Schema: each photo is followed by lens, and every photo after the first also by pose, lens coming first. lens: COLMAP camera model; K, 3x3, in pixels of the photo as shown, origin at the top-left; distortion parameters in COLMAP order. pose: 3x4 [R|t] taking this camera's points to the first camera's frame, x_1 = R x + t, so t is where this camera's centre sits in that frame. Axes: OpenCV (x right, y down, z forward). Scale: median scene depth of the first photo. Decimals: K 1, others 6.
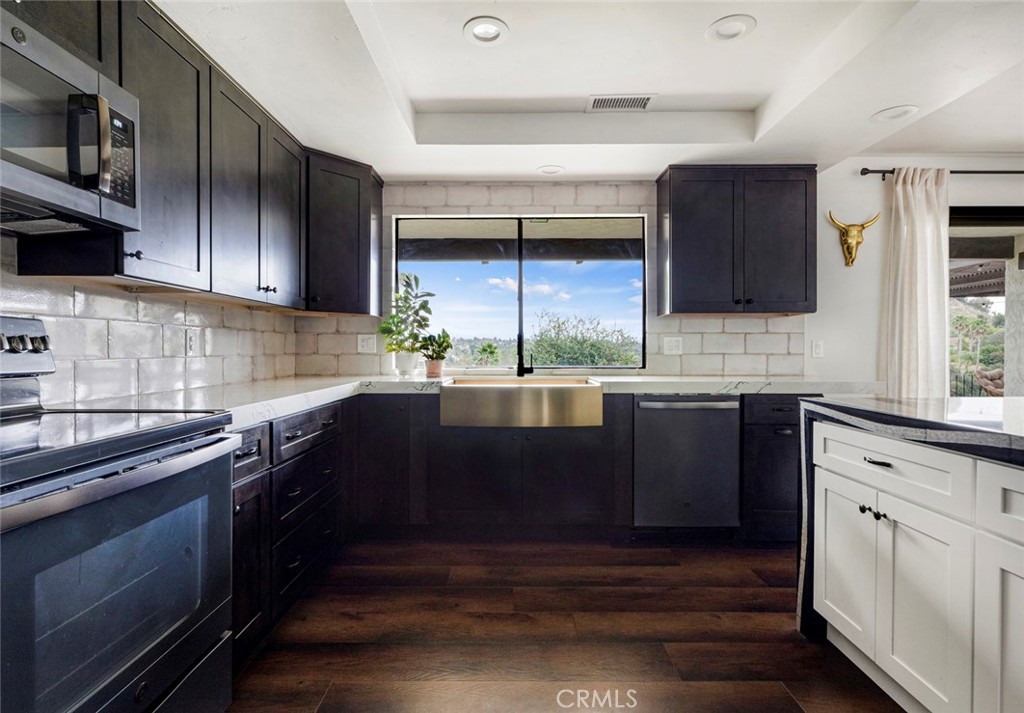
lens RADIAL K [[517.7, 0, 512.0], [0, 517.7, 356.5], [0, 0, 1]] dist [0.022416, 0.000468]
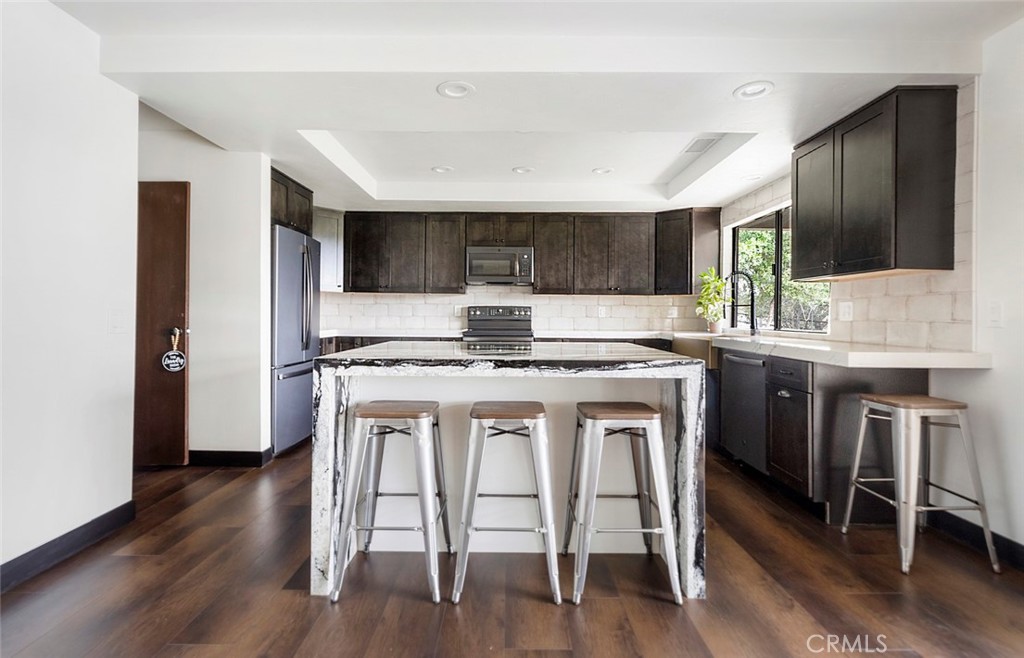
lens RADIAL K [[487.7, 0, 512.0], [0, 487.7, 329.0], [0, 0, 1]] dist [0.000112, 0.000003]
pose [[0.006383, 0.026719, -0.999623, 1.218384], [-0.020866, 0.999429, 0.026581, 0.000385], [0.999762, 0.020688, 0.006937, 0.372528]]
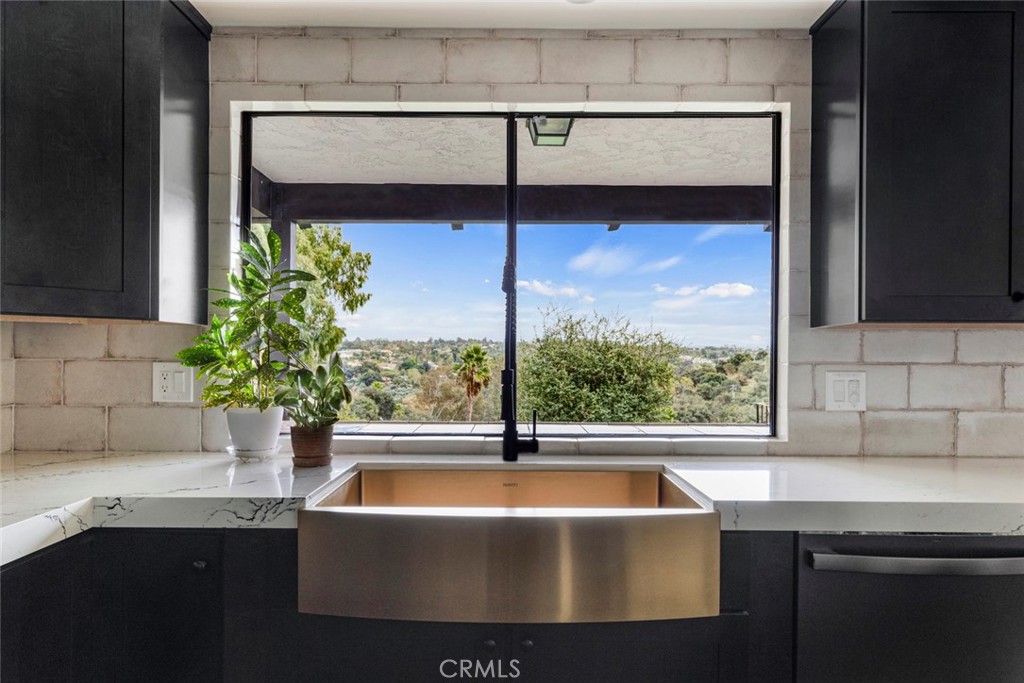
lens RADIAL K [[669.9, 0, 507.4], [0, 669.9, 355.9], [0, 0, 1]] dist [0.002027, -0.000471]
pose [[0.999981, 0.006157, 0.000824, 0.012847], [-0.006149, 0.999931, -0.010032, -0.044557], [-0.000886, 0.010027, 0.999949, 0.412735]]
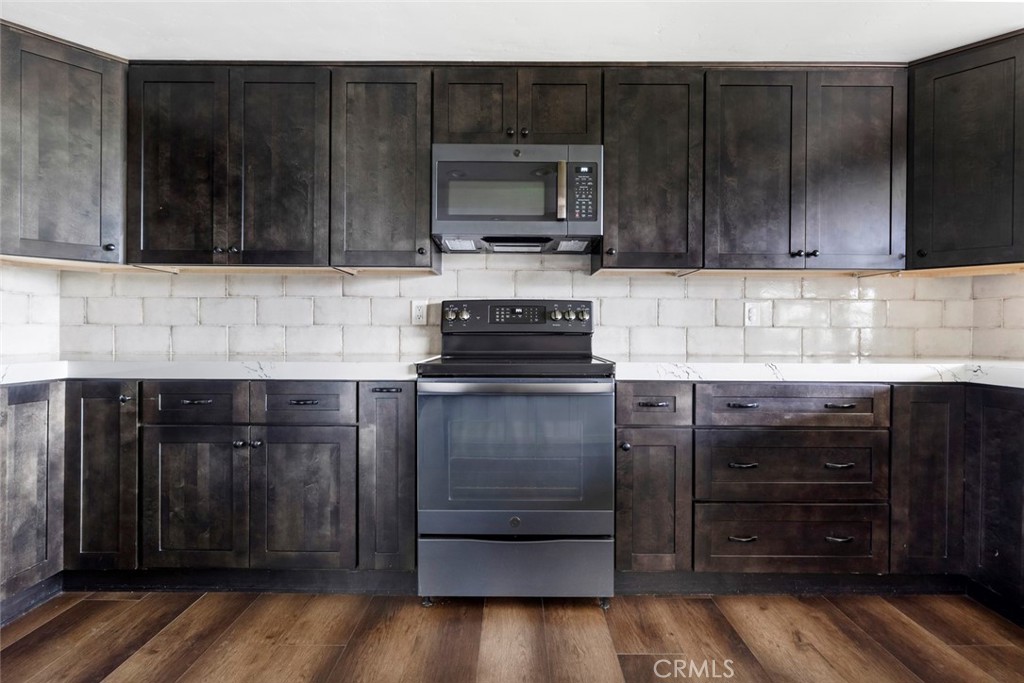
lens RADIAL K [[477.1, 0, 512.0], [0, 477.1, 341.5], [0, 0, 1]] dist [-0.014020, 0.000014]
pose [[-0.008829, 0.019067, -0.999779, 0.267932], [-0.017723, 0.999658, 0.019221, 0.013212], [0.999804, 0.017889, -0.008488, 0.341360]]
